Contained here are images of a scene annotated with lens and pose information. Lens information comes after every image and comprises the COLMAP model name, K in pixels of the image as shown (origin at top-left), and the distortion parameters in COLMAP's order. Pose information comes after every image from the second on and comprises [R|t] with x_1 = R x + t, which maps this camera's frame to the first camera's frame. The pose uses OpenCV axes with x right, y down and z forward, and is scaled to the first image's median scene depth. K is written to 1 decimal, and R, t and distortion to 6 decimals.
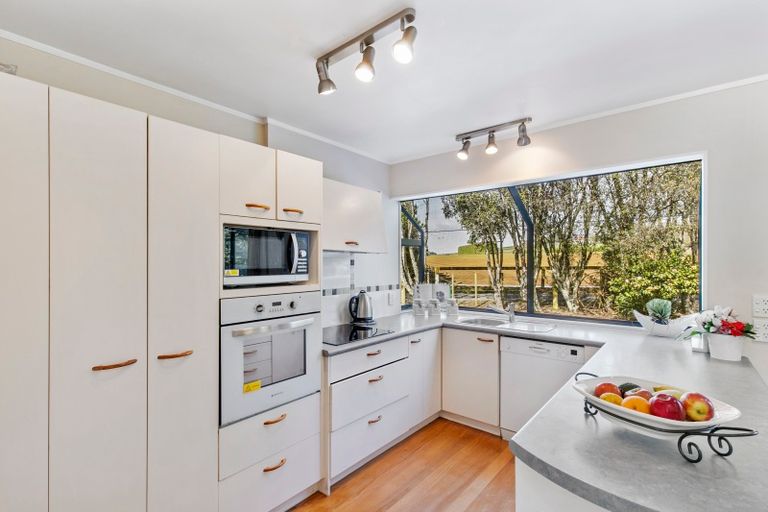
lens RADIAL K [[356.6, 0, 381.5], [0, 356.6, 260.1], [0, 0, 1]] dist [0.001822, -0.000113]
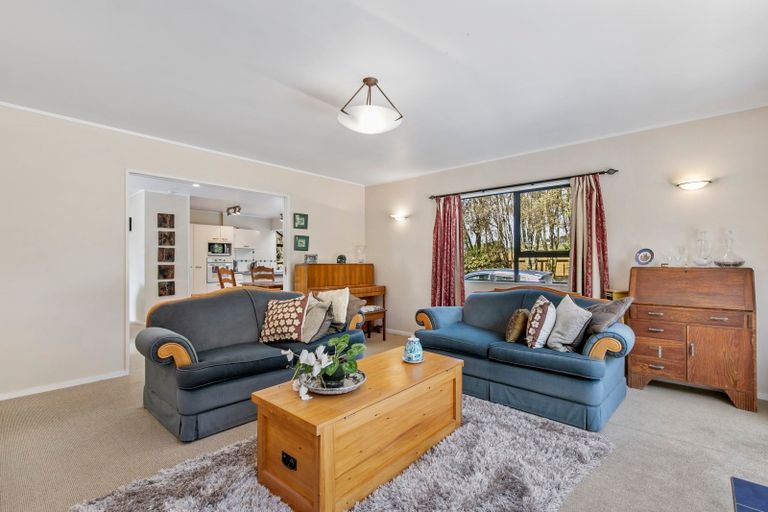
lens RADIAL K [[356.6, 0, 386.4], [0, 356.6, 255.4], [0, 0, 1]] dist [0.001822, -0.000113]
pose [[0.999544, -0.002764, -0.030064, 1.662165], [0.002346, 0.999900, -0.013930, 0.114756], [0.030099, 0.013853, 0.999451, -2.957187]]
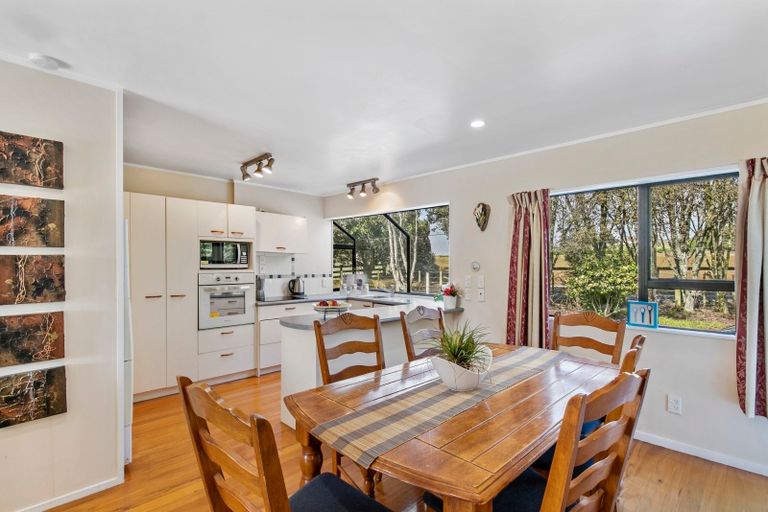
lens RADIAL K [[356.6, 0, 392.7], [0, 356.6, 267.4], [0, 0, 1]] dist [0.001822, -0.000113]
pose [[0.998146, 0.007762, -0.060362, 0.673789], [-0.006710, 0.999822, 0.017619, 0.015979], [0.060488, -0.017182, 0.998021, -0.871223]]
